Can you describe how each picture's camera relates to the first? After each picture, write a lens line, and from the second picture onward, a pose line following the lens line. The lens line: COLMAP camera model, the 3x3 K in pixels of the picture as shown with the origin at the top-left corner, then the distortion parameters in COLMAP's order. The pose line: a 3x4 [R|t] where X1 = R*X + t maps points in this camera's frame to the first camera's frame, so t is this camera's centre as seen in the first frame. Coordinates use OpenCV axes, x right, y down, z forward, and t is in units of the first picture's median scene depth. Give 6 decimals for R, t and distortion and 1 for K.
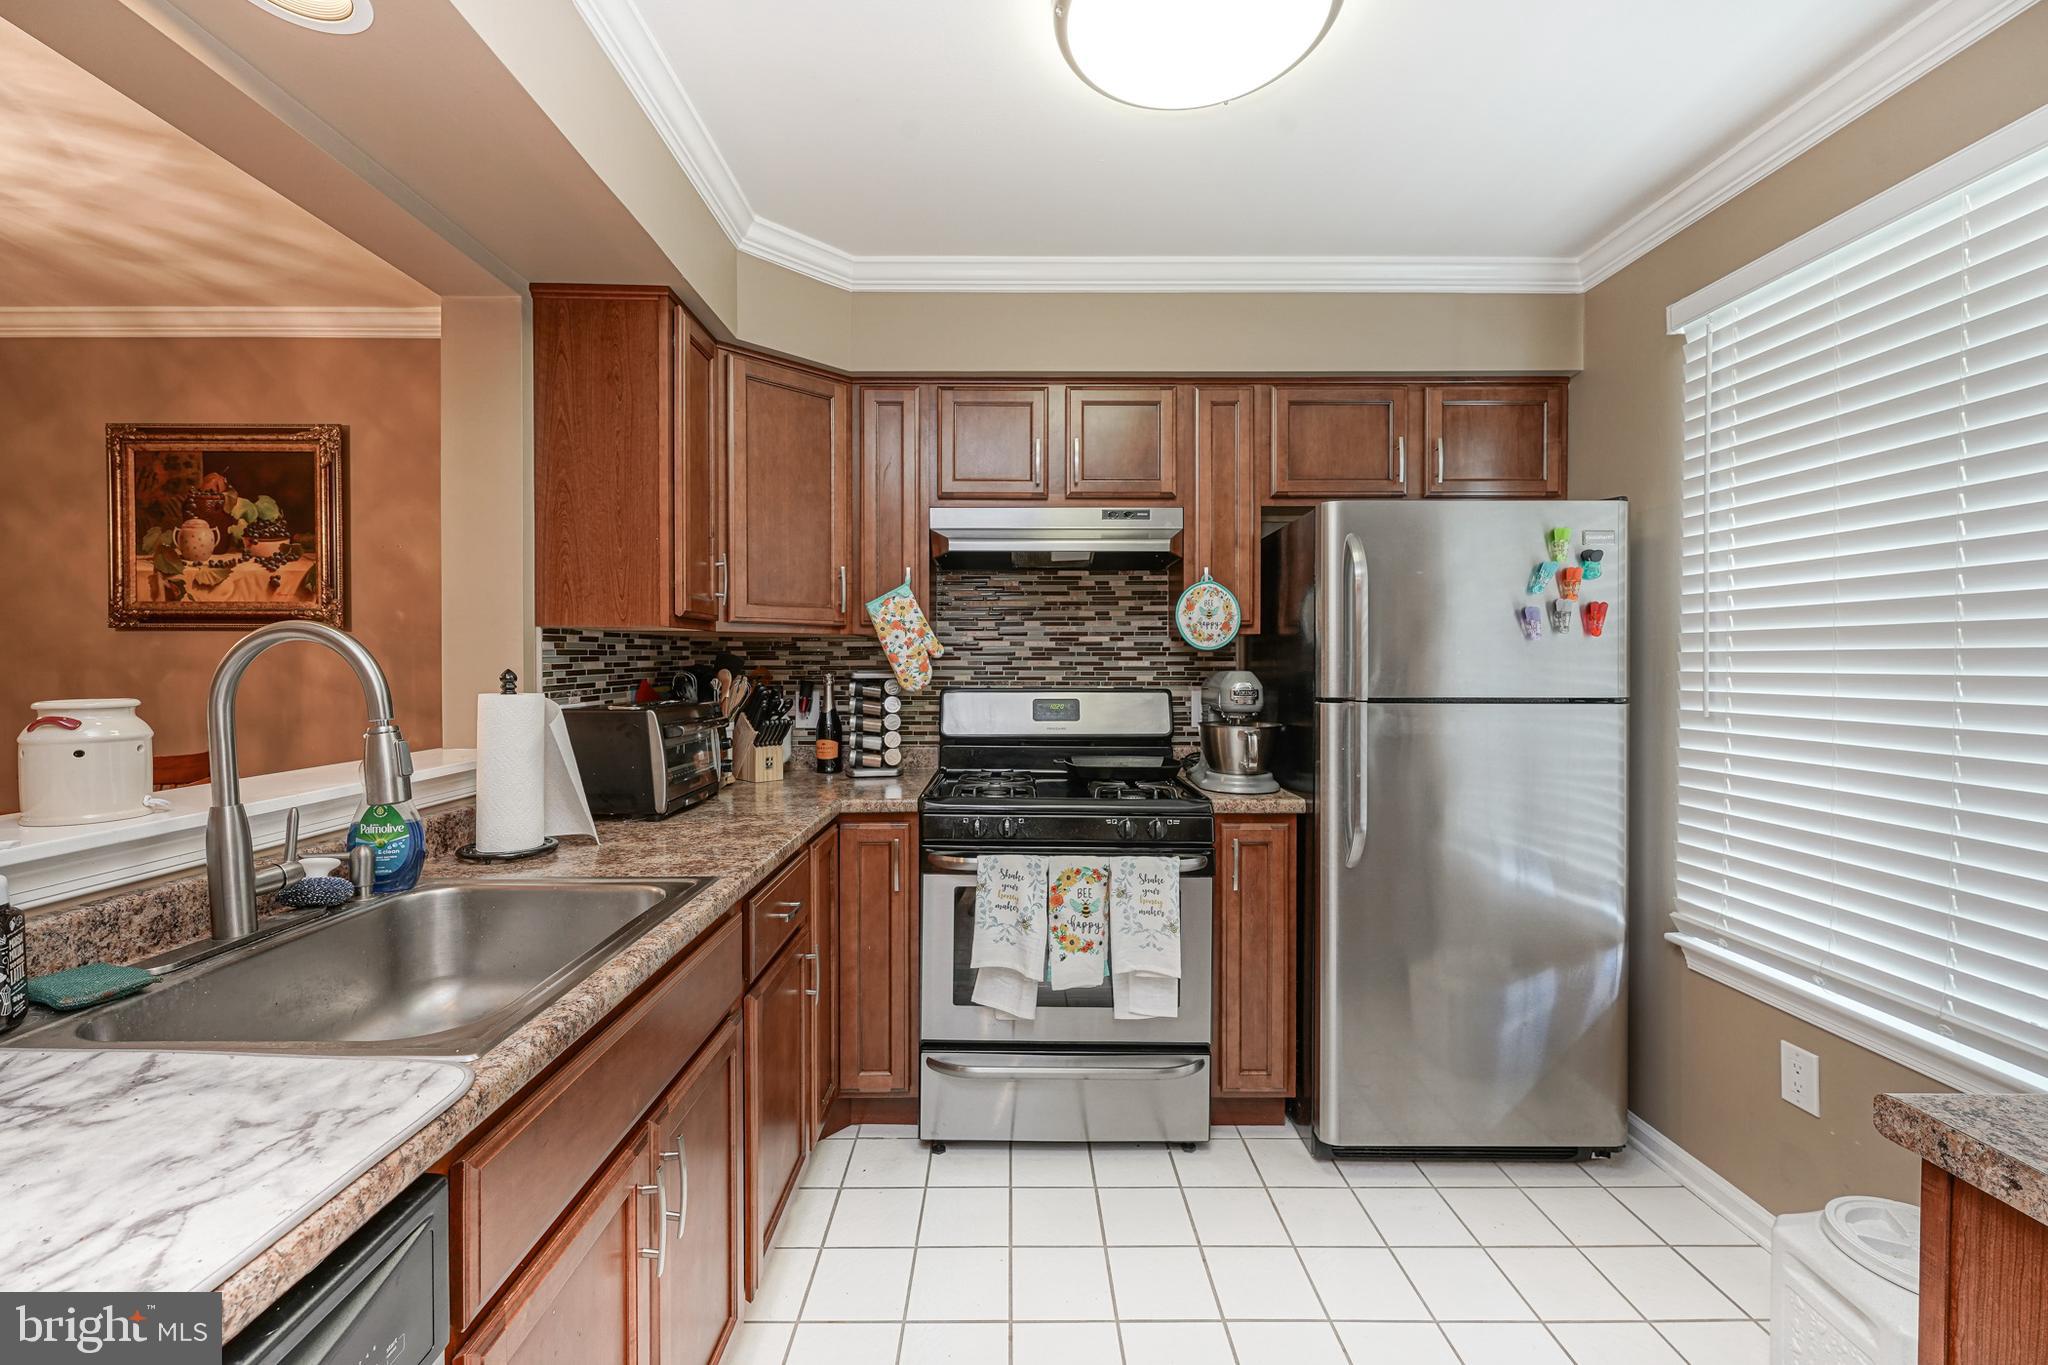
lens RADIAL K [[833.8, 0, 1020.5], [0, 833.8, 673.6], [0, 0, 1]] dist [-0.000210, 0.000155]
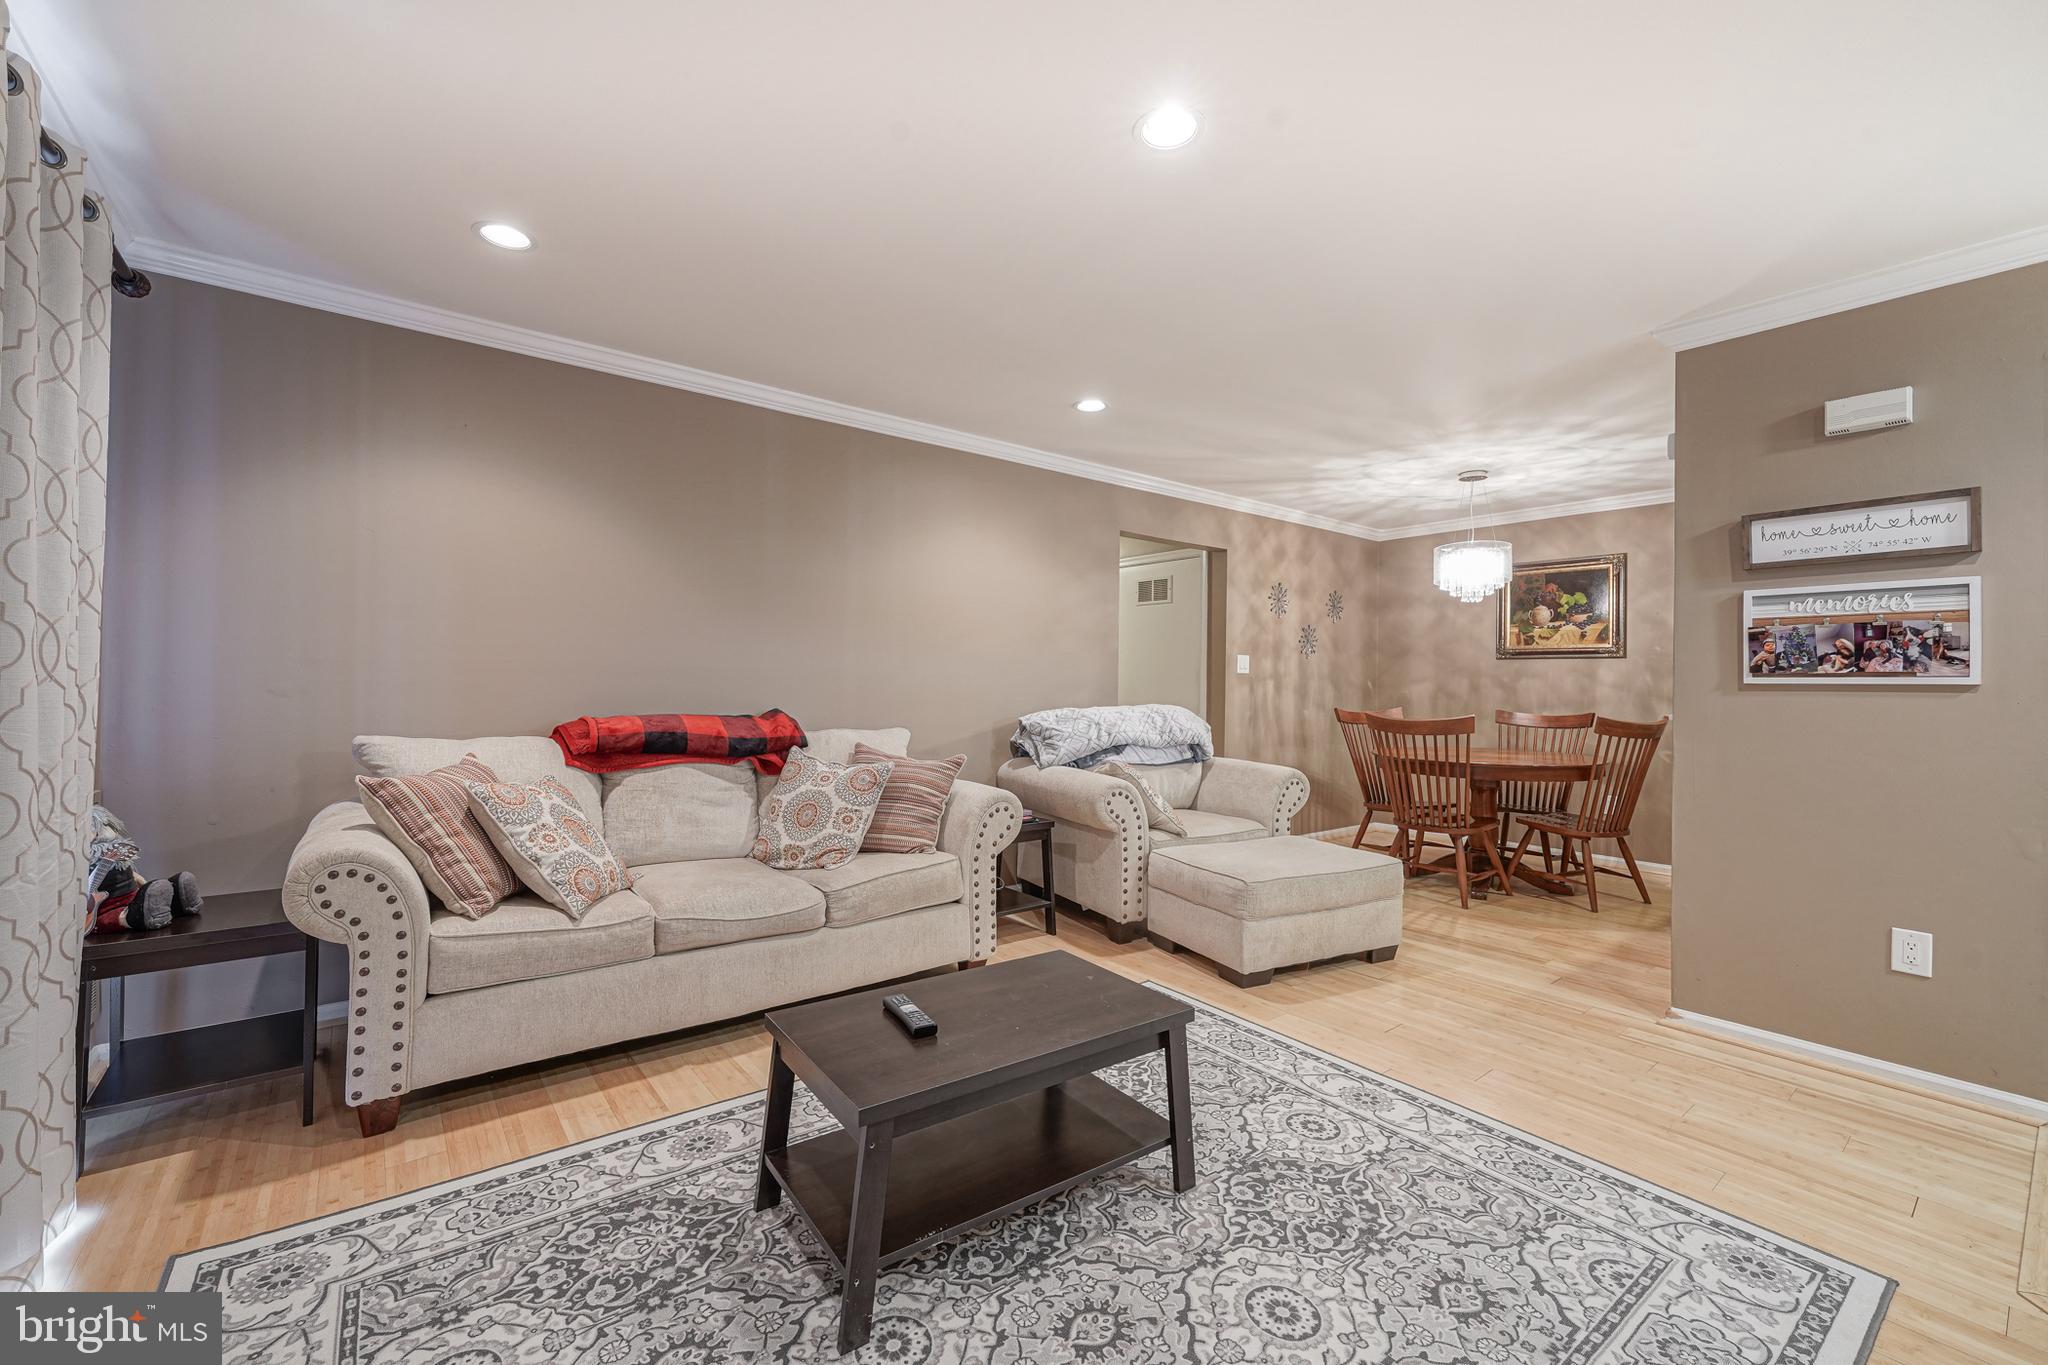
lens RADIAL K [[833.8, 0, 1011.0], [0, 833.8, 679.2], [0, 0, 1]] dist [-0.000210, 0.000155]
pose [[0.611557, 0.002450, -0.791196, -0.147121], [-0.022933, 0.999630, -0.014630, 0.059526], [0.790868, 0.027091, 0.611387, -1.324099]]
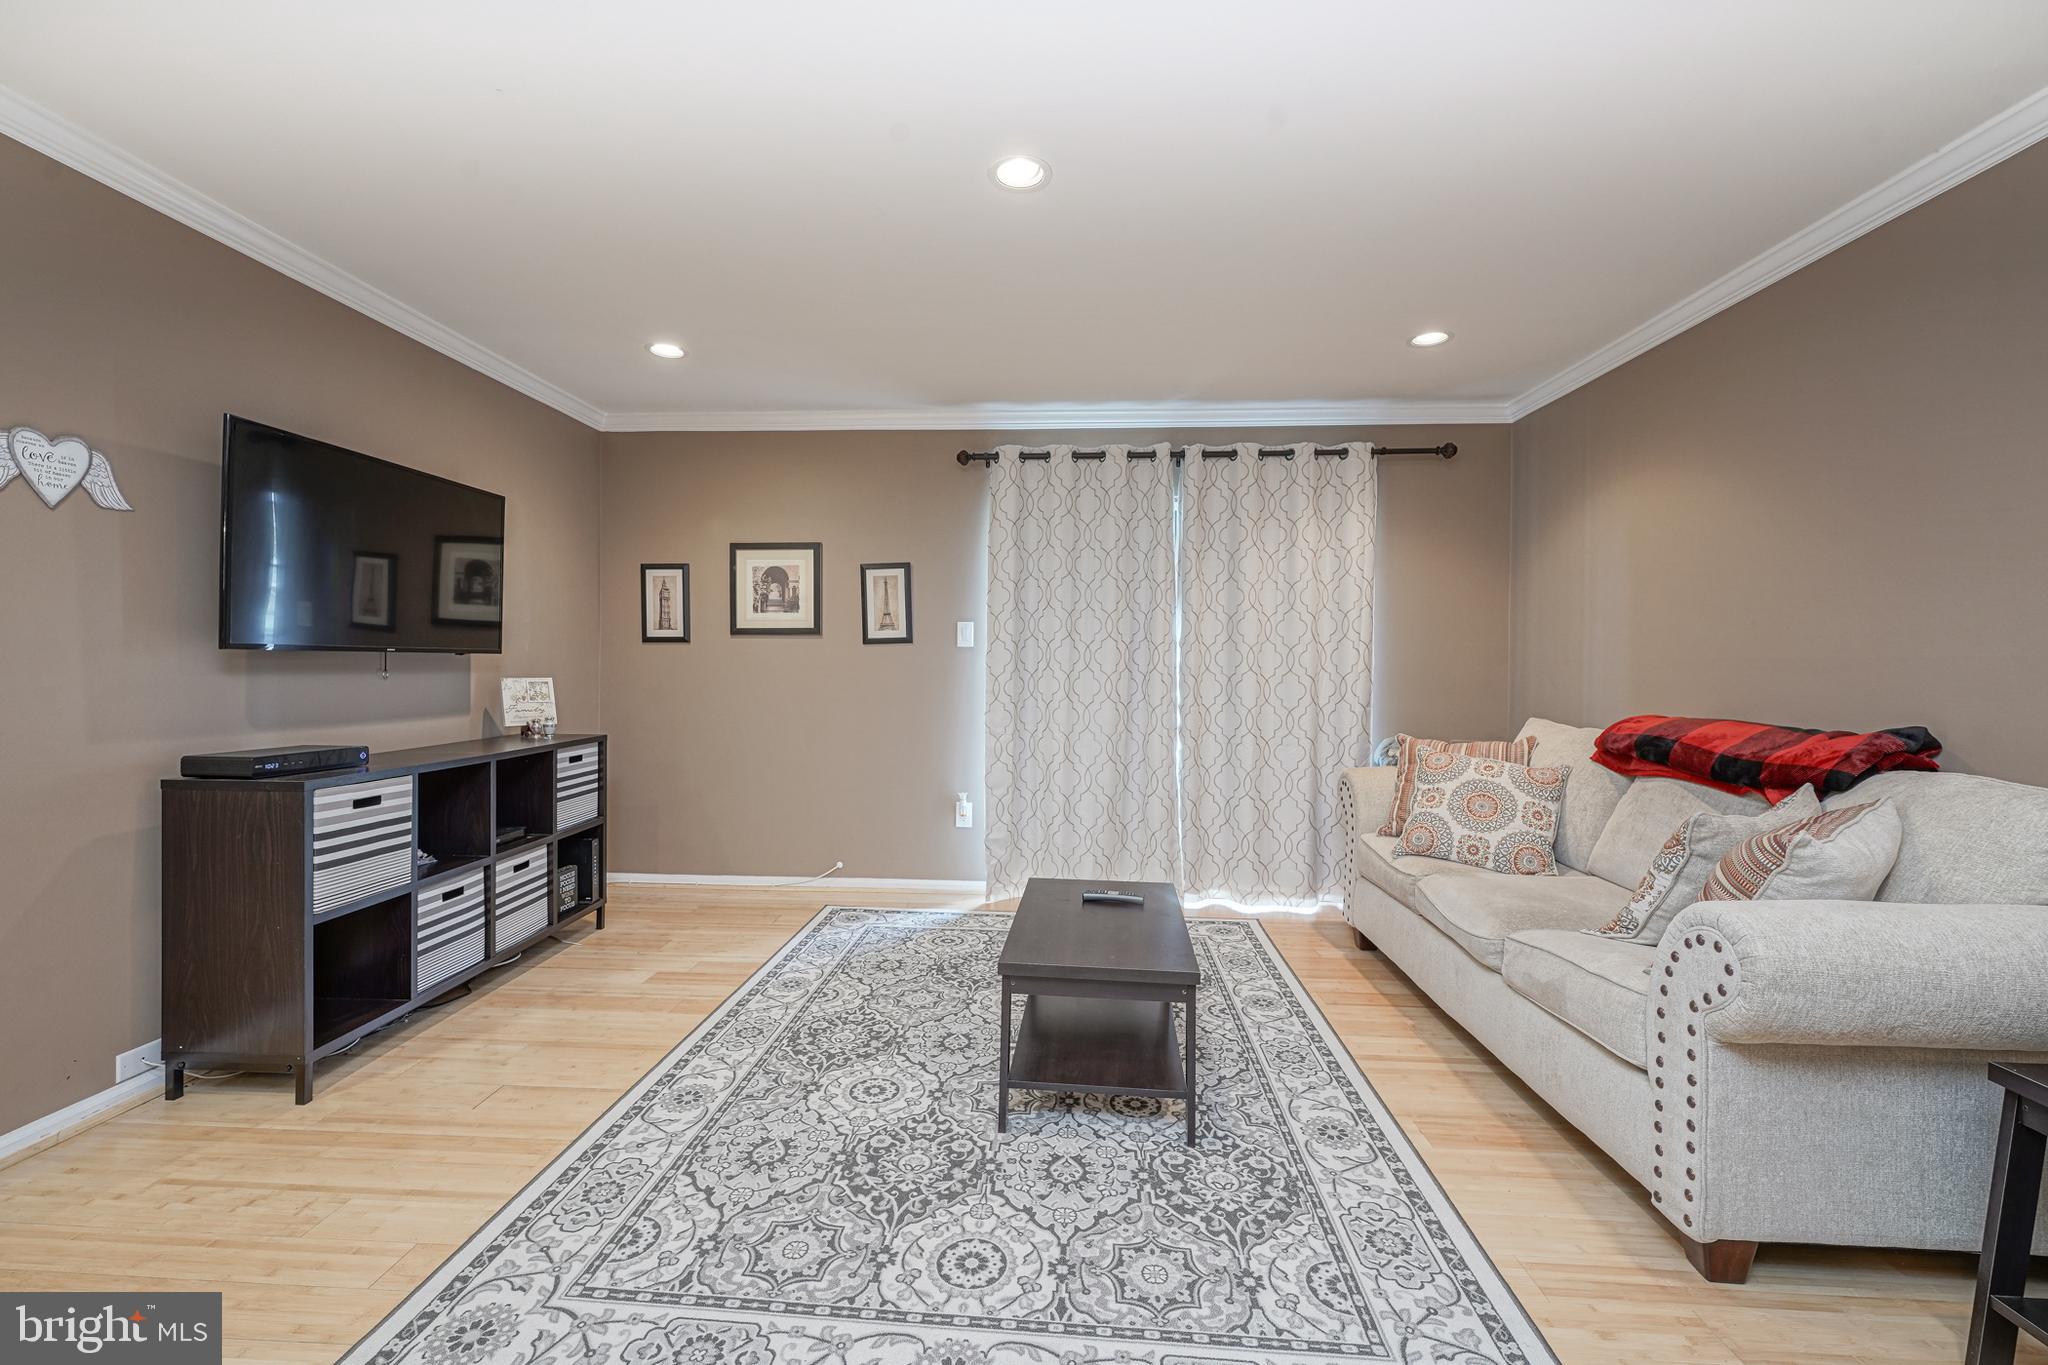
lens RADIAL K [[833.8, 0, 1014.4], [0, 833.8, 678.6], [0, 0, 1]] dist [-0.000210, 0.000155]
pose [[-0.997979, -0.014156, 0.061955, -0.653693], [-0.012175, 0.999406, 0.032248, 0.038921], [-0.062375, 0.031428, -0.997558, -0.044741]]
